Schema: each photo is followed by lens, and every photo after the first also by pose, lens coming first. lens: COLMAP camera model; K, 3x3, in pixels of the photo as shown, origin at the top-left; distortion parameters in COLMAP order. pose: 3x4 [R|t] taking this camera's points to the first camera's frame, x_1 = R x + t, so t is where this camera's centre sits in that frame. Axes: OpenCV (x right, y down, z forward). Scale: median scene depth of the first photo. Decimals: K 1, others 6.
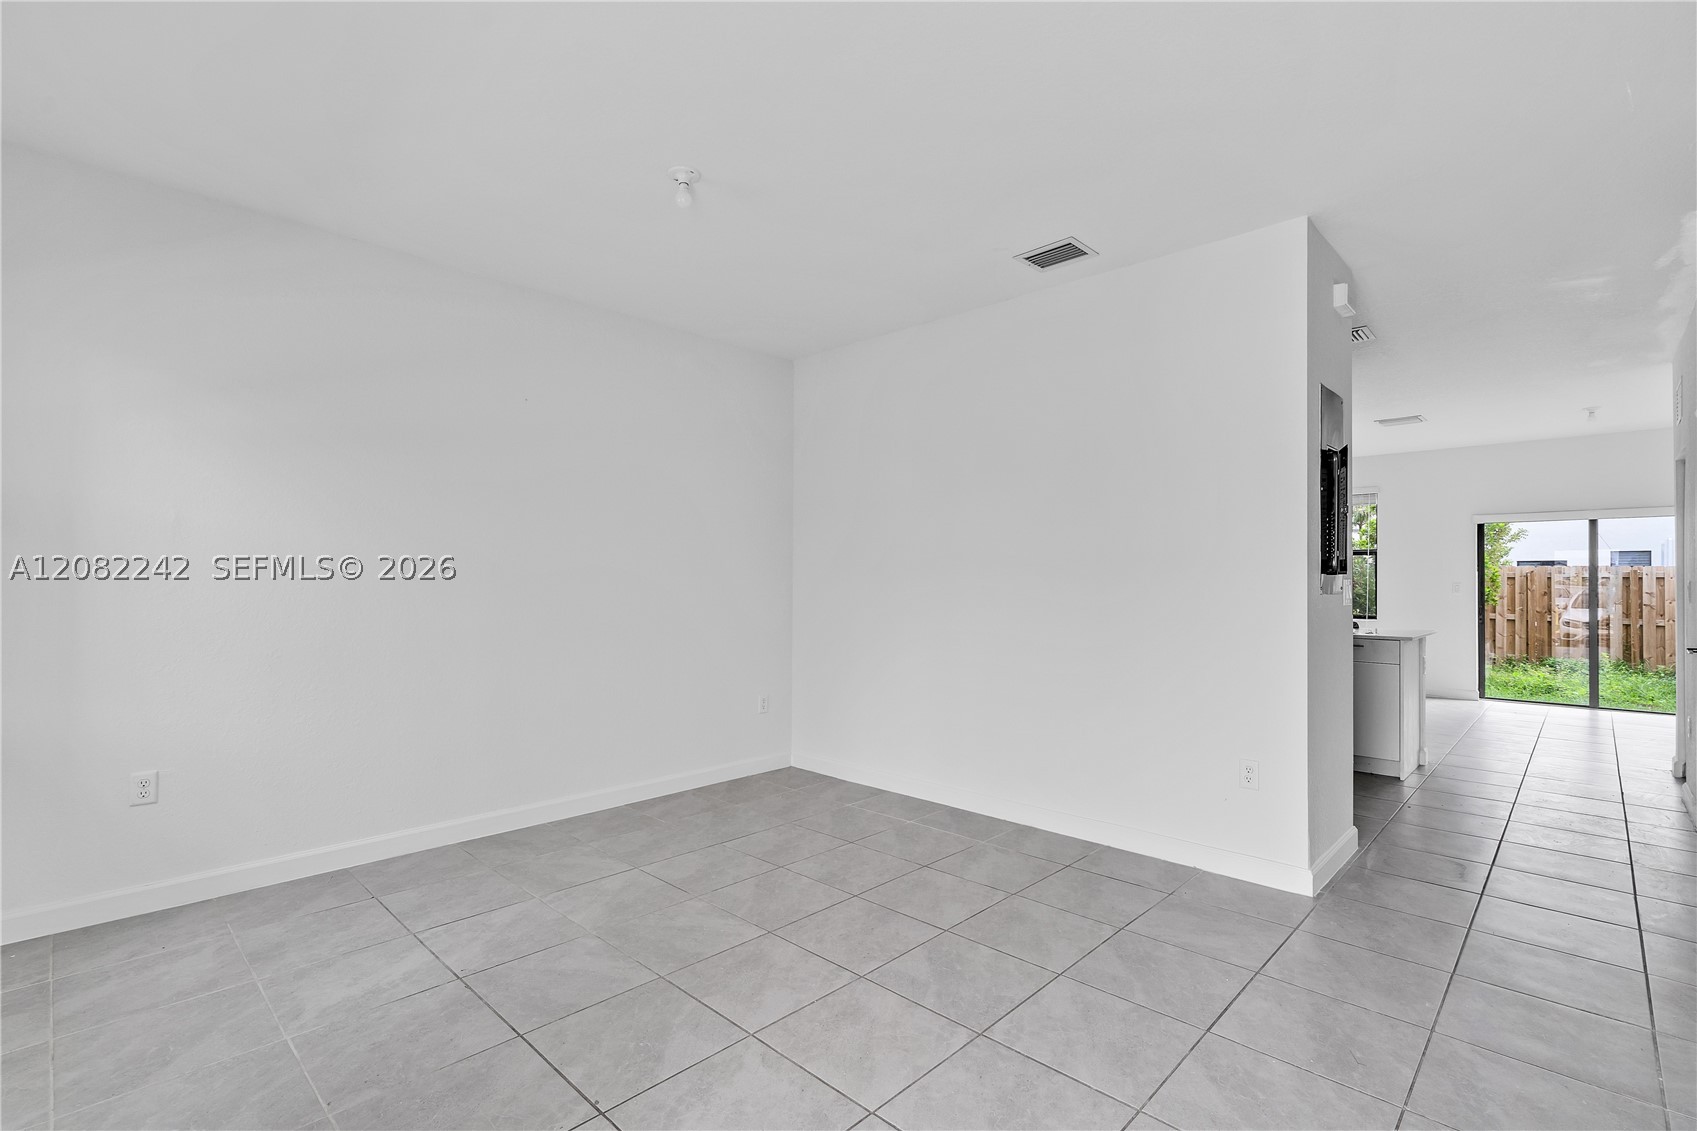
lens RADIAL K [[785.9, 0, 848.9], [0, 785.9, 558.5], [0, 0, 1]] dist [0.005228, -0.000147]
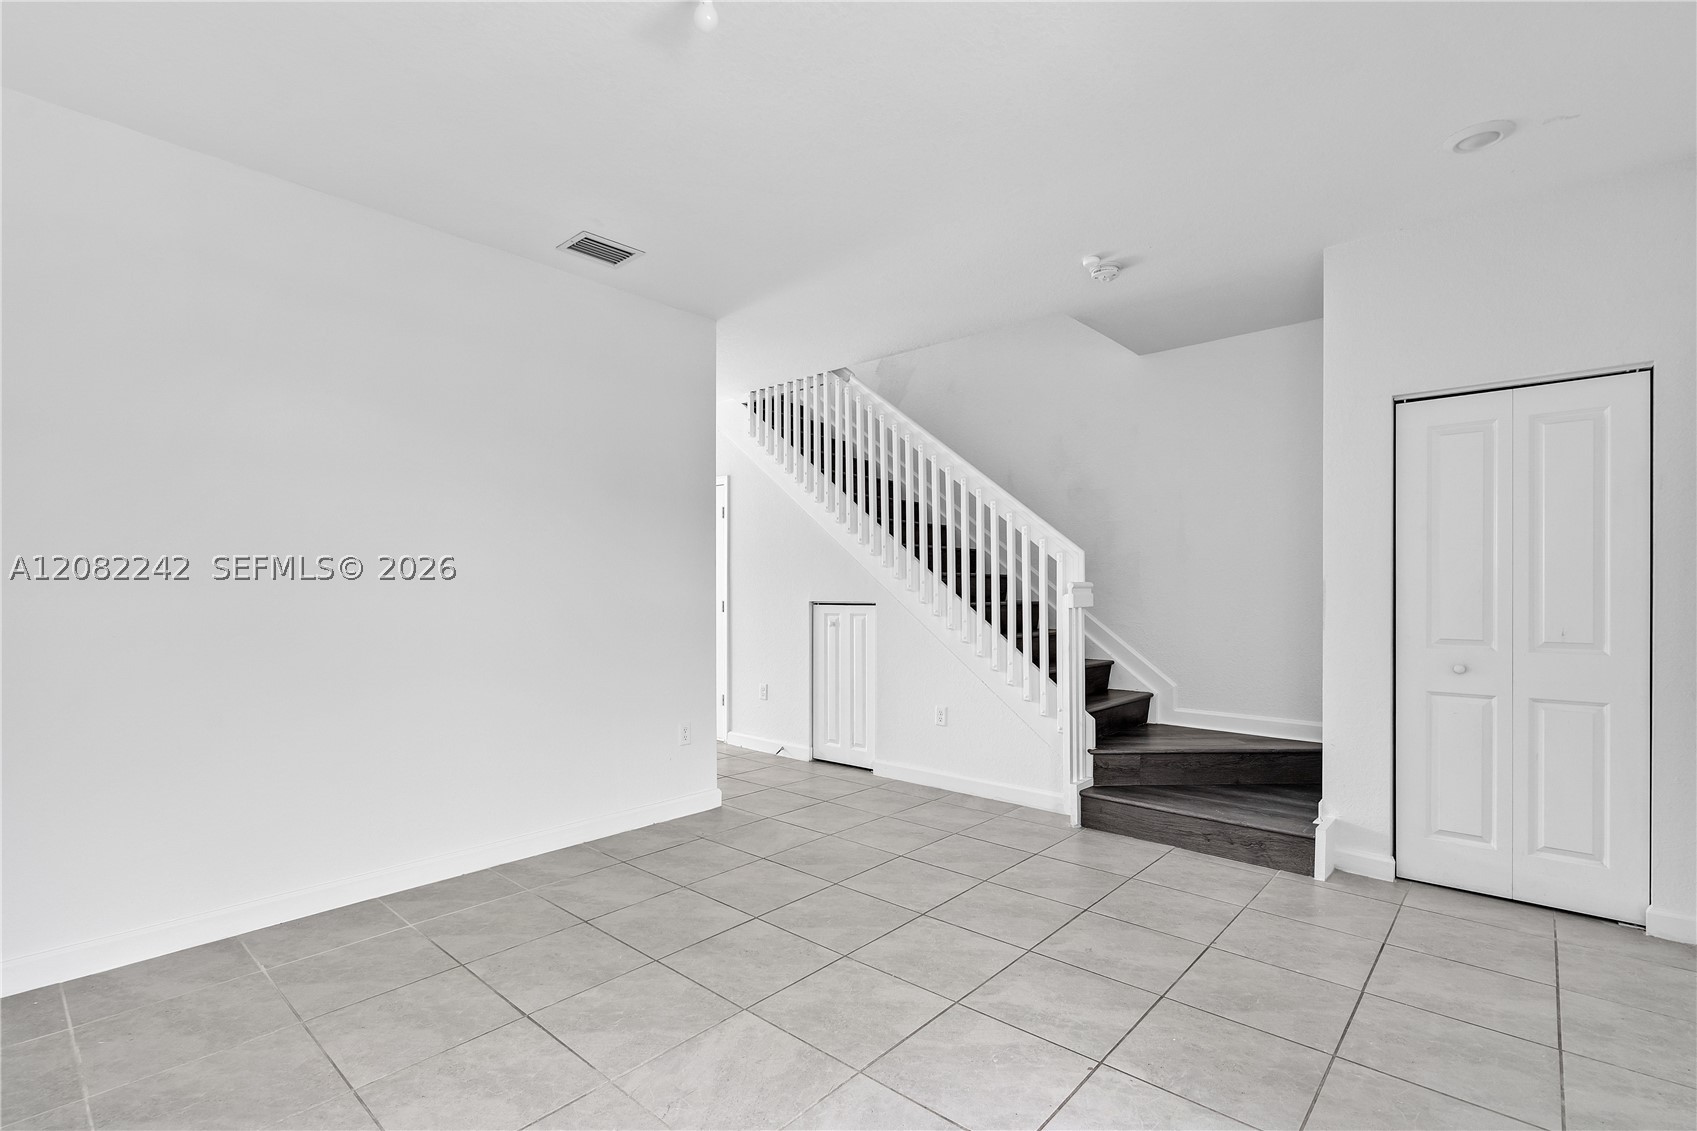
lens RADIAL K [[785.9, 0, 842.9], [0, 785.9, 580.9], [0, 0, 1]] dist [0.005228, -0.000147]
pose [[-0.039484, -0.000791, 0.999220, -0.737940], [-0.032491, 0.999472, -0.000493, 0.013801], [-0.998692, -0.032485, -0.039489, 0.741887]]
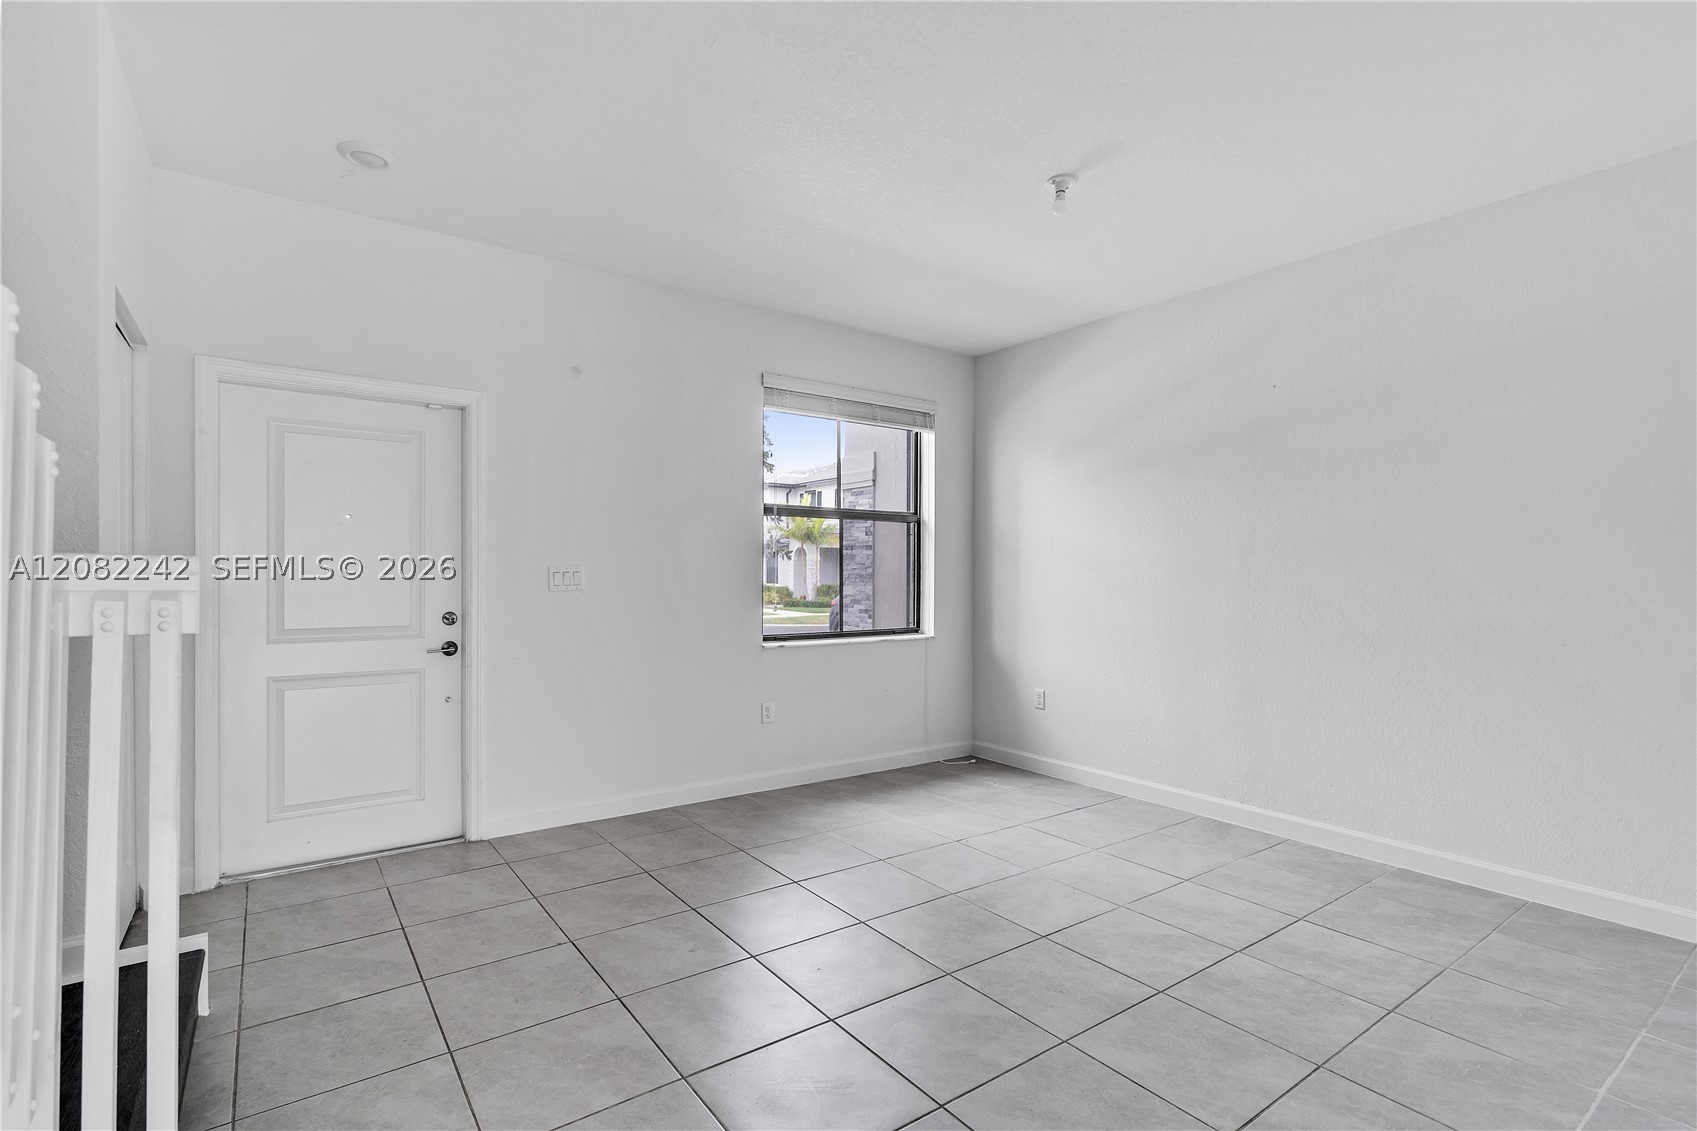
lens RADIAL K [[785.9, 0, 842.8], [0, 785.9, 577.9], [0, 0, 1]] dist [0.005228, -0.000147]
pose [[-0.176580, -0.004192, -0.984277, 0.712267], [0.021895, 0.999727, -0.008185, 0.025075], [0.984043, -0.022996, -0.176440, 0.737086]]
